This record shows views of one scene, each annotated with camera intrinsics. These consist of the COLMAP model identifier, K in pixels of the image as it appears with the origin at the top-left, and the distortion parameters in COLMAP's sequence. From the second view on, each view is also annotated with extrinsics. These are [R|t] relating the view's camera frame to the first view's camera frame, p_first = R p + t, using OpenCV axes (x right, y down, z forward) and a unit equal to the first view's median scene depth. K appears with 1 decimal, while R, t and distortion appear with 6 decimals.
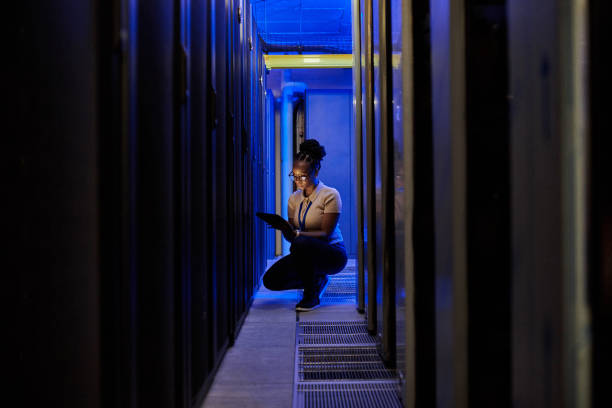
lens RADIAL K [[678.2, 0, 306.0], [0, 678.2, 204.0], [0, 0, 1]] dist [-0.018292, -0.005358]
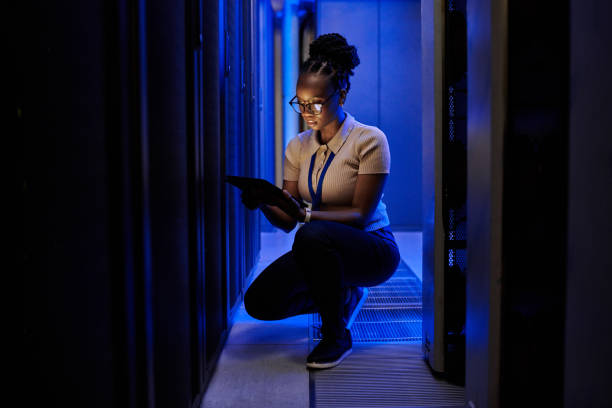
lens RADIAL K [[473.8, 0, 305.9], [0, 473.8, 178.3], [0, 0, 1]] dist [0.001327, 0.000082]
pose [[0.999964, -0.003161, -0.007871, -0.010254], [0.003510, 0.998993, 0.044738, 0.000030], [0.007722, -0.044765, 0.998968, 0.635579]]
